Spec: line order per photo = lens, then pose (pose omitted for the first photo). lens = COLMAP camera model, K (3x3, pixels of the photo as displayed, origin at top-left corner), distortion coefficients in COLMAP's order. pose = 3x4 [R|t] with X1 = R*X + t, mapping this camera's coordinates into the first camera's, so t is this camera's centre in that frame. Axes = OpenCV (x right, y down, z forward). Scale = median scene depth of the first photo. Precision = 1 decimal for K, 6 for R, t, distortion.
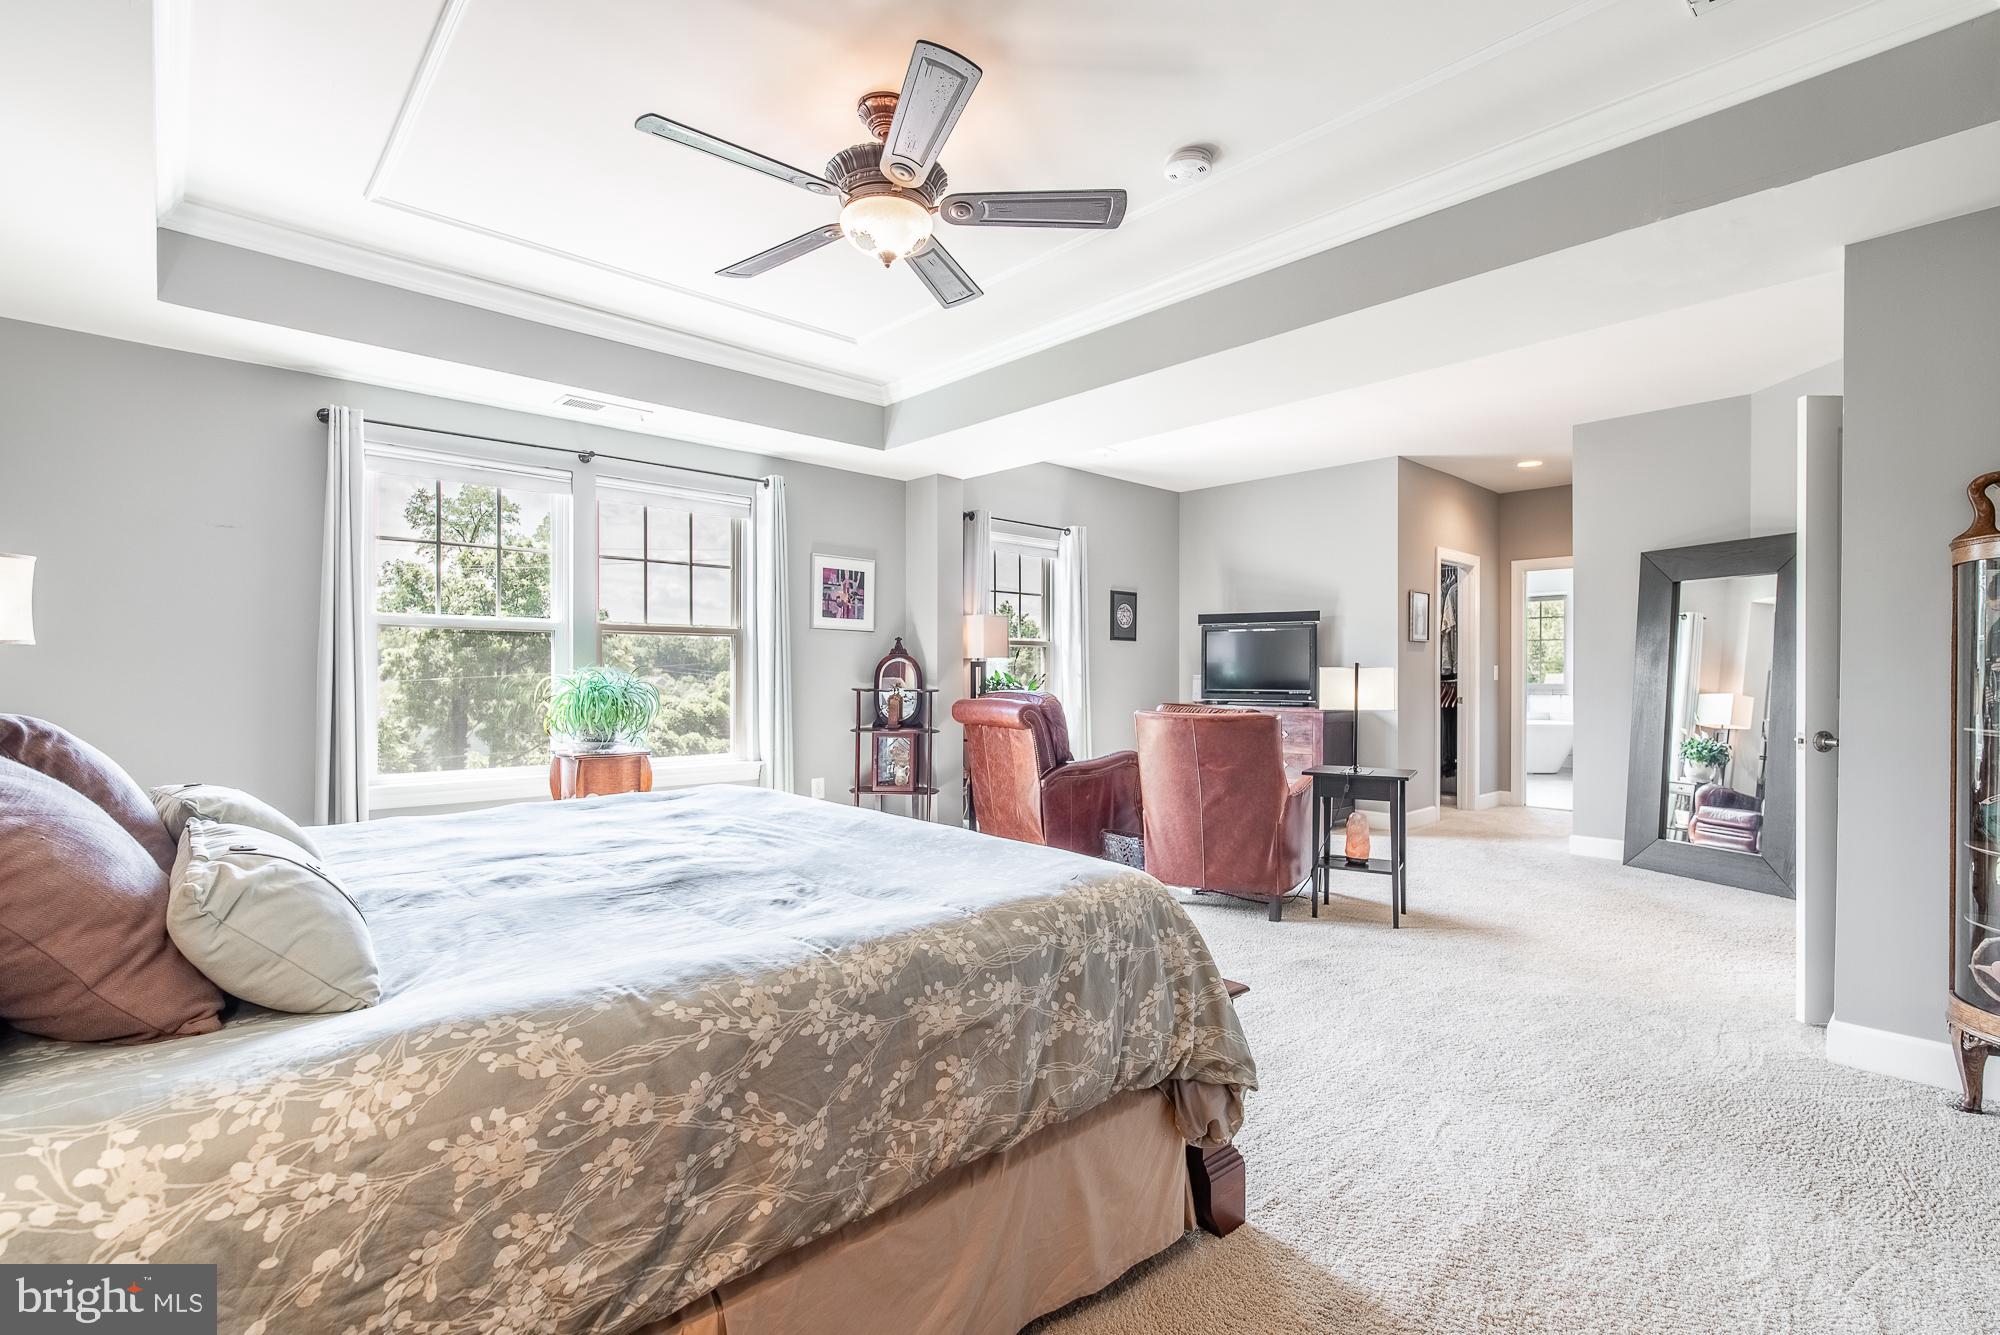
lens RADIAL K [[918.1, 0, 1001.0], [0, 918.1, 673.5], [0, 0, 1]] dist [-0.001656, -0.000368]
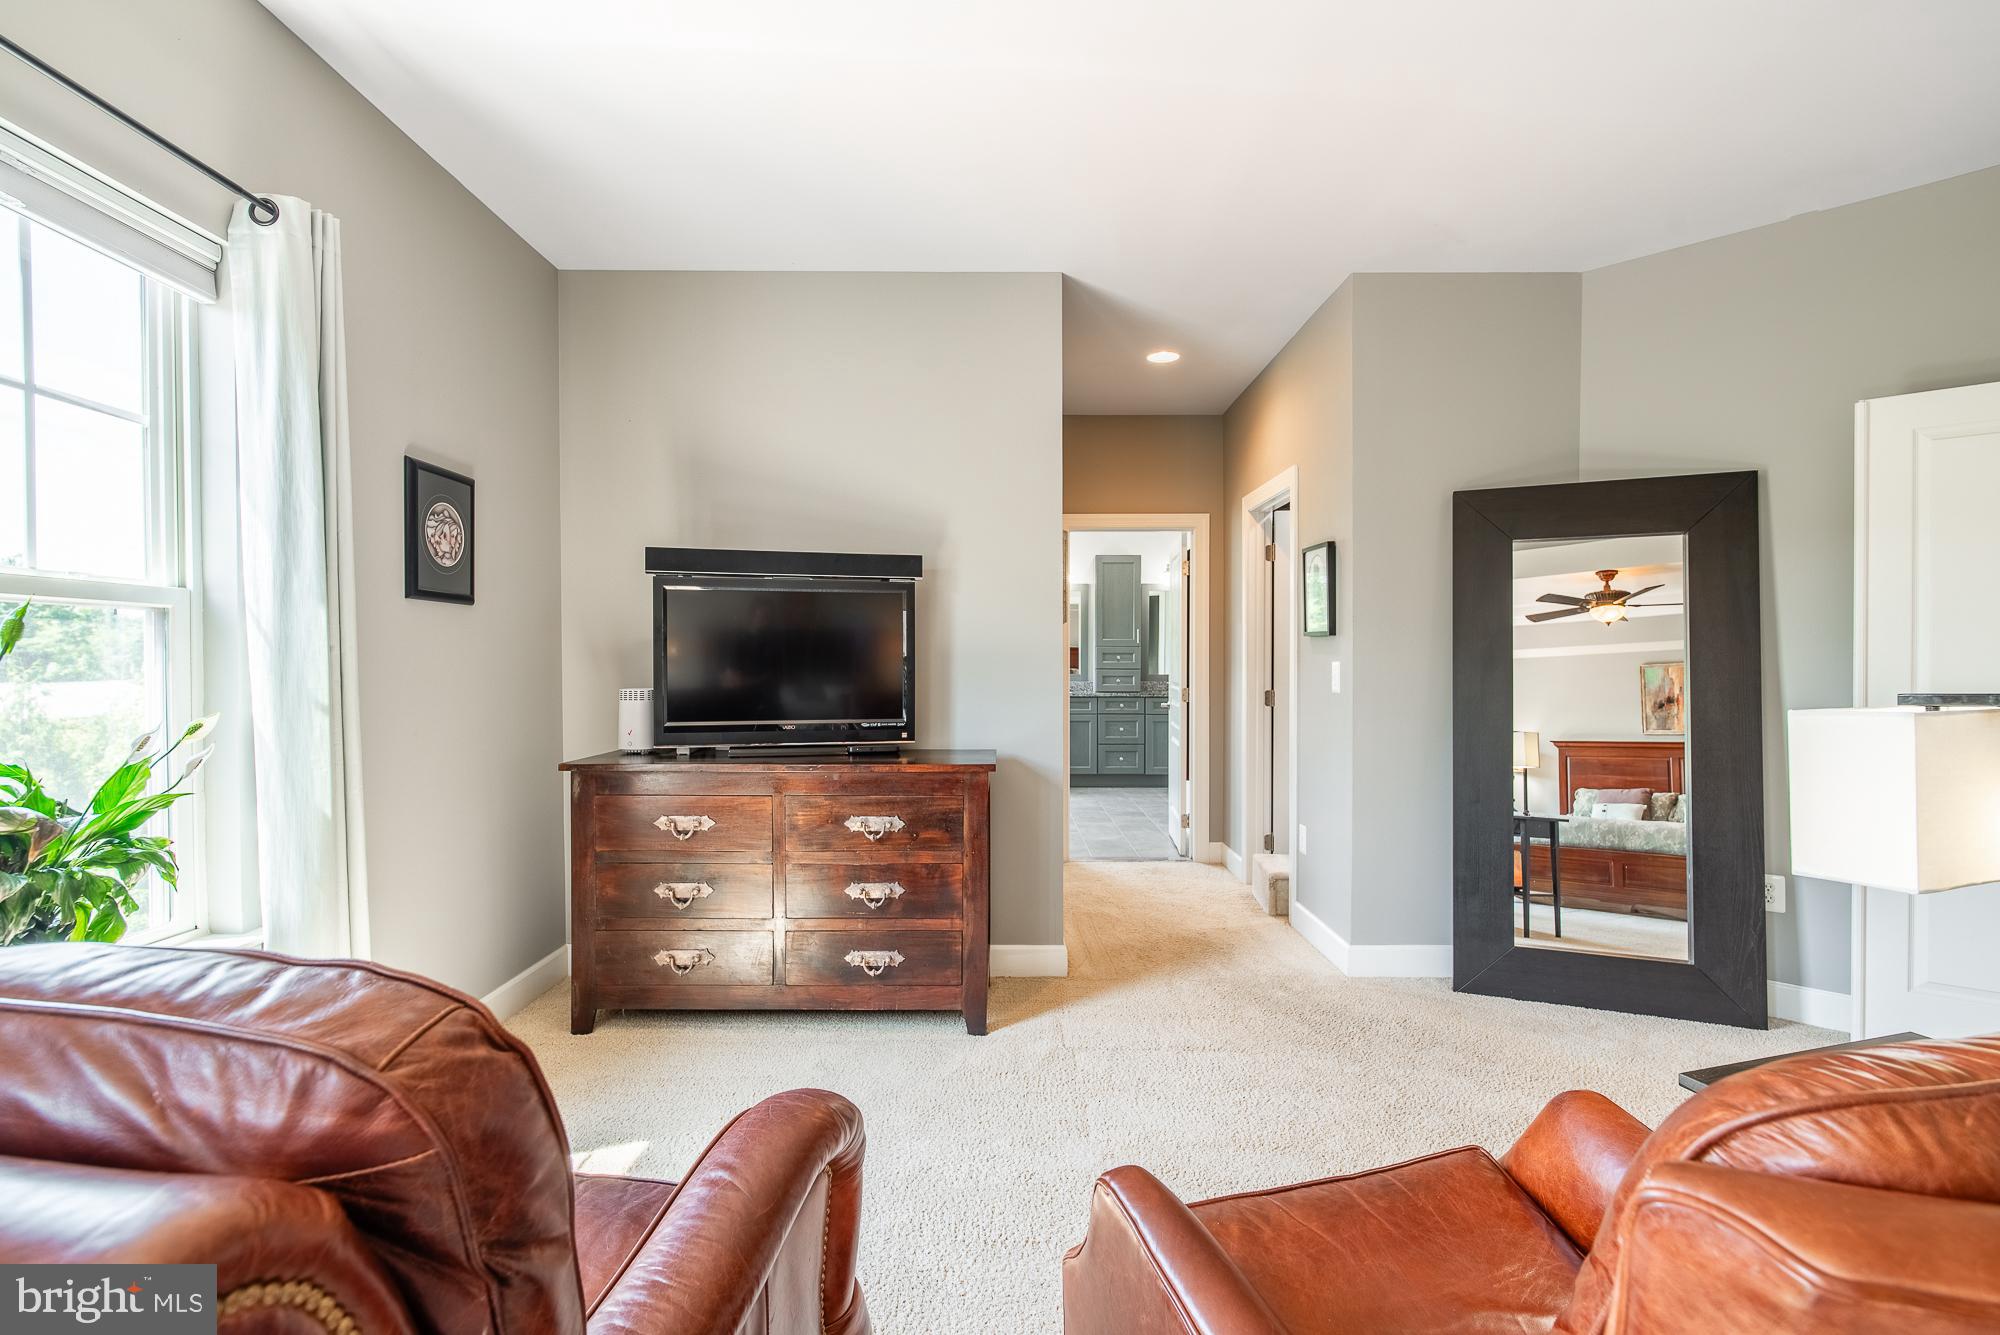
lens RADIAL K [[918.1, 0, 1002.5], [0, 918.1, 675.6], [0, 0, 1]] dist [-0.001656, -0.000368]
pose [[0.662686, -0.014006, 0.748767, 0.007997], [0.005057, 0.999886, 0.014228, -0.011237], [-0.748880, -0.005642, 0.662681, 0.631642]]
